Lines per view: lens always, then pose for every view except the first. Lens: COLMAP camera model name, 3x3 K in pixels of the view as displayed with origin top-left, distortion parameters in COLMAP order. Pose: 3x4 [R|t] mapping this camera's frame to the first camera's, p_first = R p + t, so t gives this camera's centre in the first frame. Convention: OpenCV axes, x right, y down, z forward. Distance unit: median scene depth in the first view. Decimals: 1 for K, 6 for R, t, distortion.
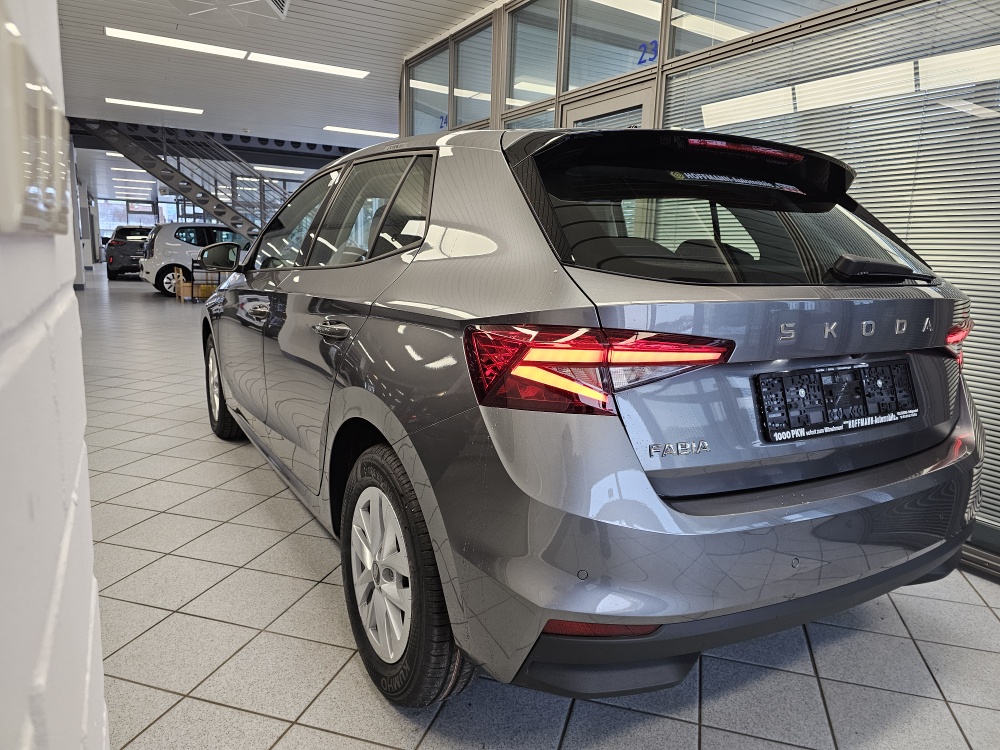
lens RADIAL K [[655.8, 0, 507.6], [0, 655.8, 375.3], [0, 0, 1]] dist [0.065376, -0.058705]
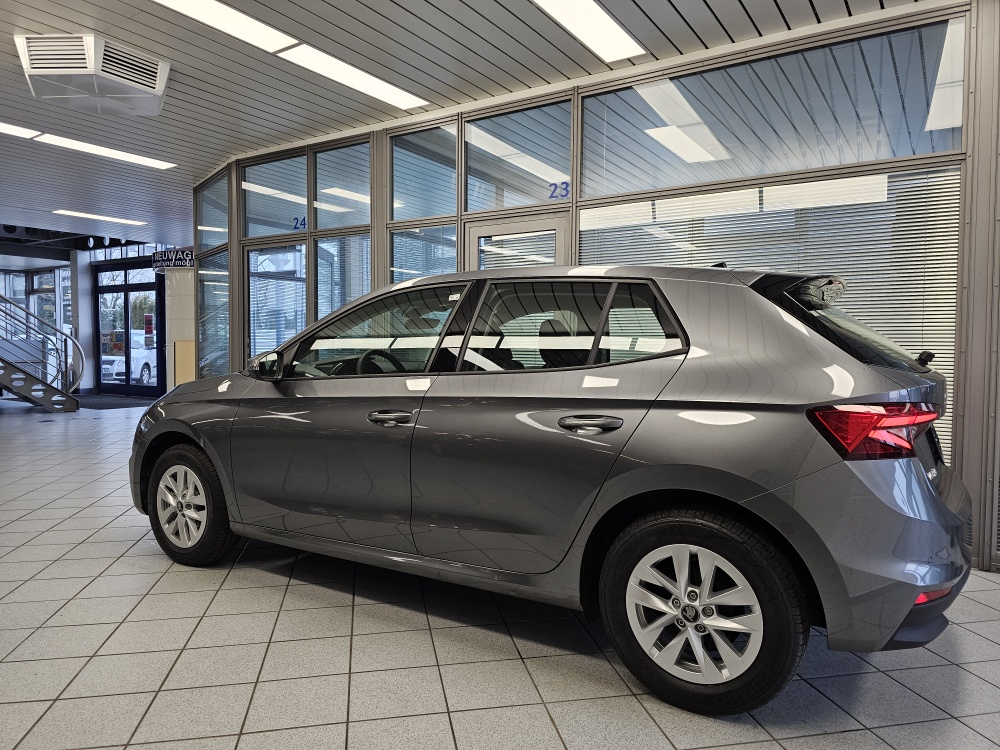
lens RADIAL K [[655.8, 0, 507.6], [0, 655.8, 375.3], [0, 0, 1]] dist [0.065376, -0.058705]
pose [[0.897165, -0.046300, 0.439262, -0.236605], [0.103333, 0.988895, -0.106817, -0.010799], [-0.429439, 0.141223, 0.891986, -0.008175]]
